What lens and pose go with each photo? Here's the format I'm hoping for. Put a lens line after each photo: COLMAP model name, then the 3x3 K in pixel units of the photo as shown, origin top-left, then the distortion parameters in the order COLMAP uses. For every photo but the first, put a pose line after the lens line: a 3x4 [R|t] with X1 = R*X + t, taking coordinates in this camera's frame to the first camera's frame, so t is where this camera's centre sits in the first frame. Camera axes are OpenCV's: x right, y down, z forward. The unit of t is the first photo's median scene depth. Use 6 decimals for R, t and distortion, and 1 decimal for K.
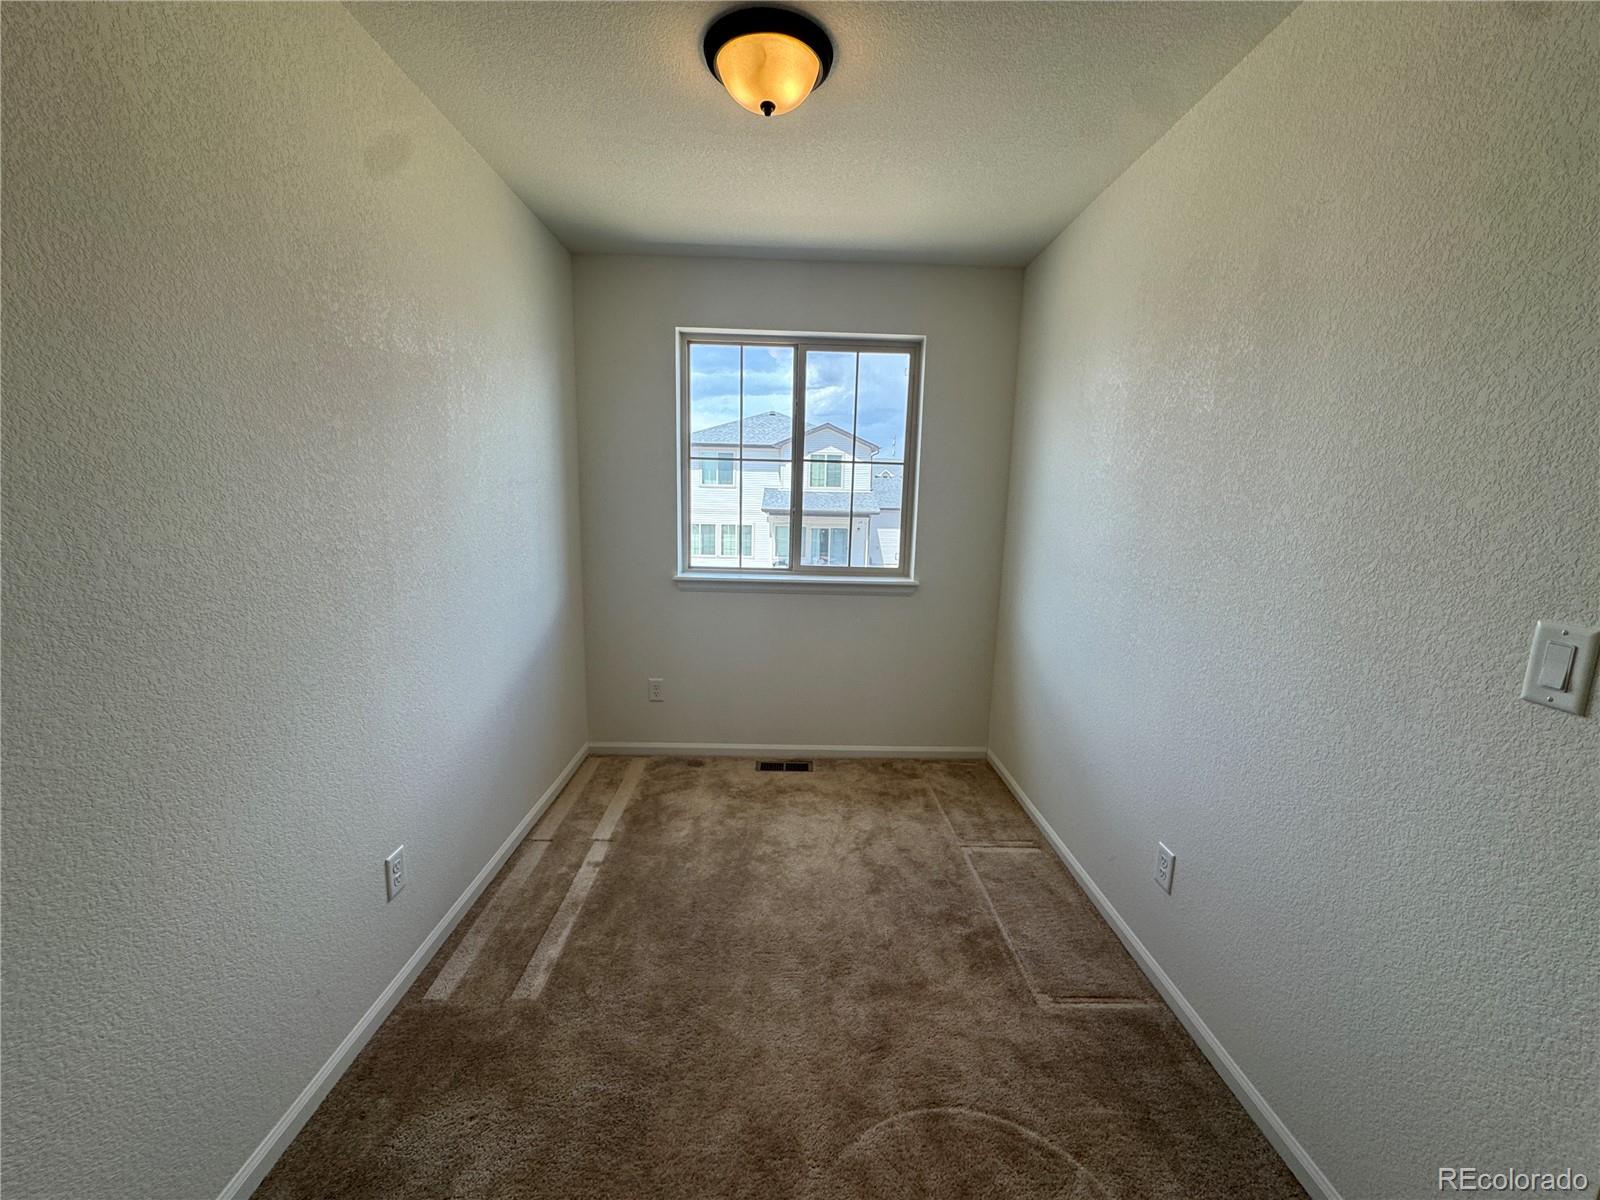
lens RADIAL K [[648.3, 0, 800.7], [0, 648.3, 602.1], [0, 0, 1]] dist [-0.002006, 0.001198]
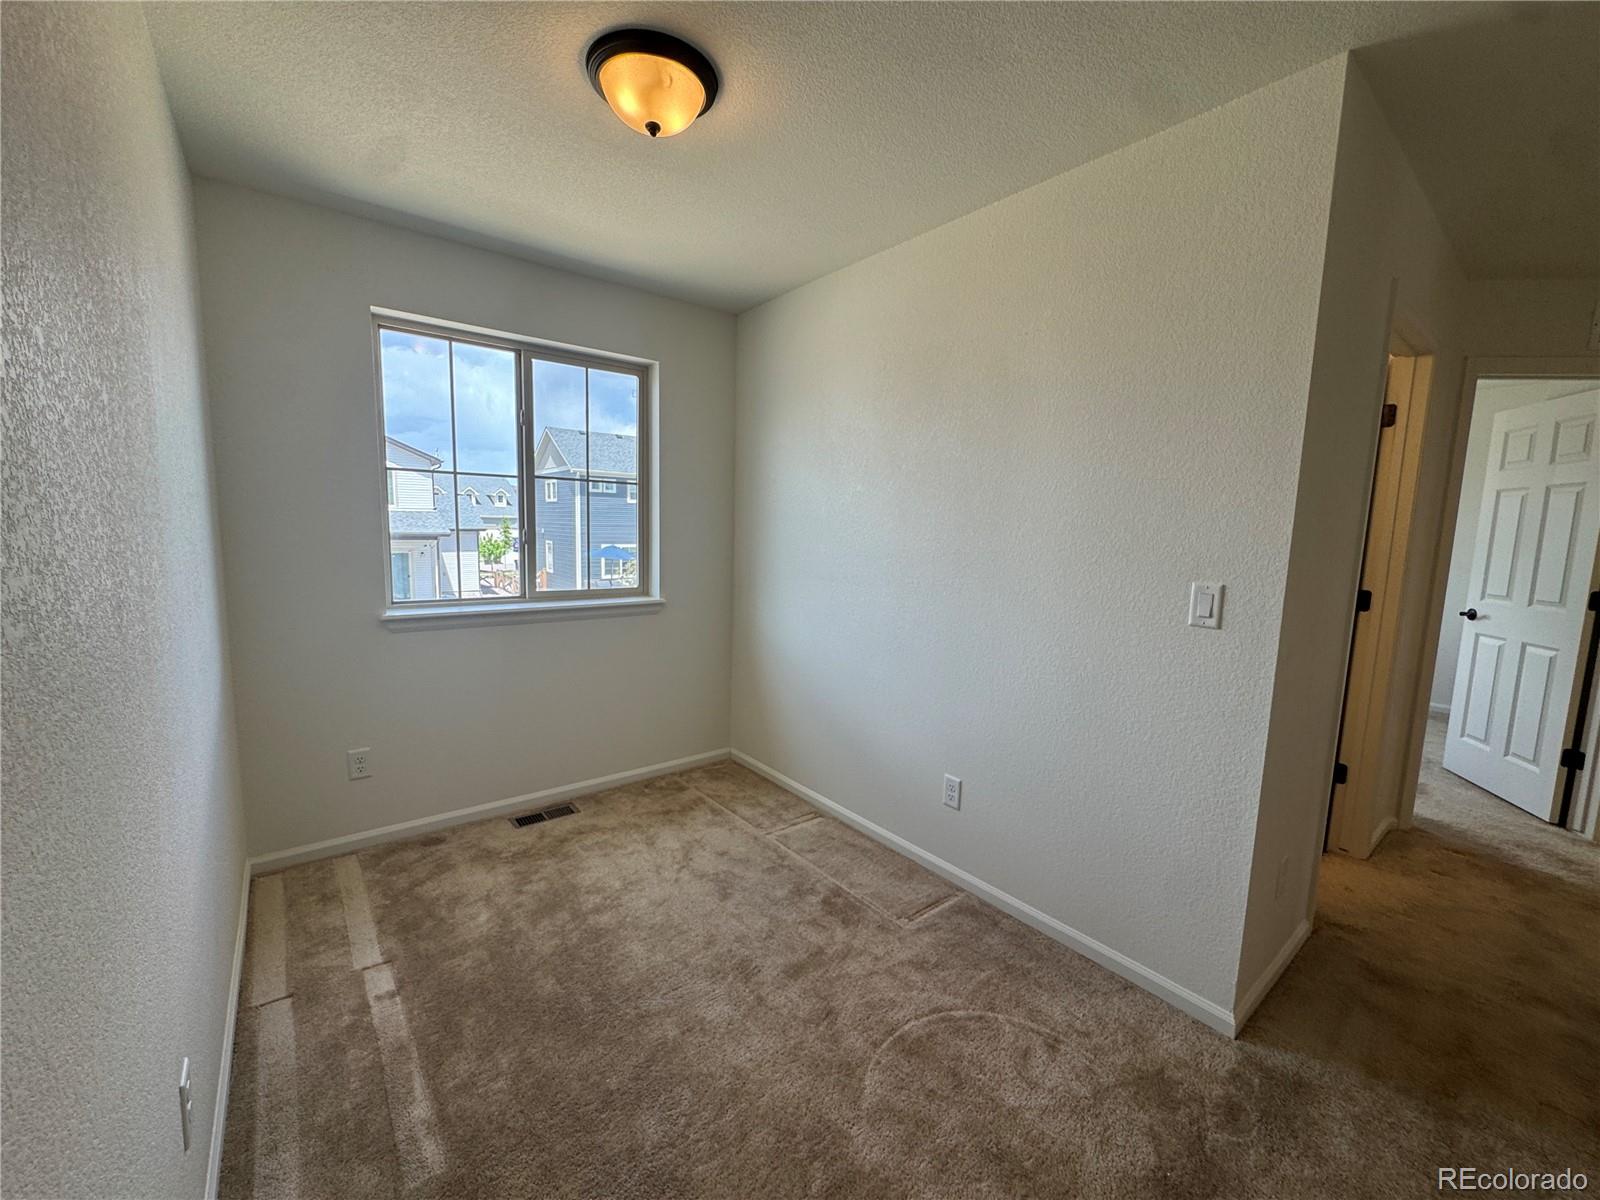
lens RADIAL K [[648.3, 0, 805.9], [0, 648.3, 601.3], [0, 0, 1]] dist [-0.002006, 0.001198]
pose [[0.792450, -0.077500, 0.604994, -0.355935], [0.096213, 0.995360, 0.001481, -0.011153], [-0.602301, 0.057035, 0.796229, 0.070946]]
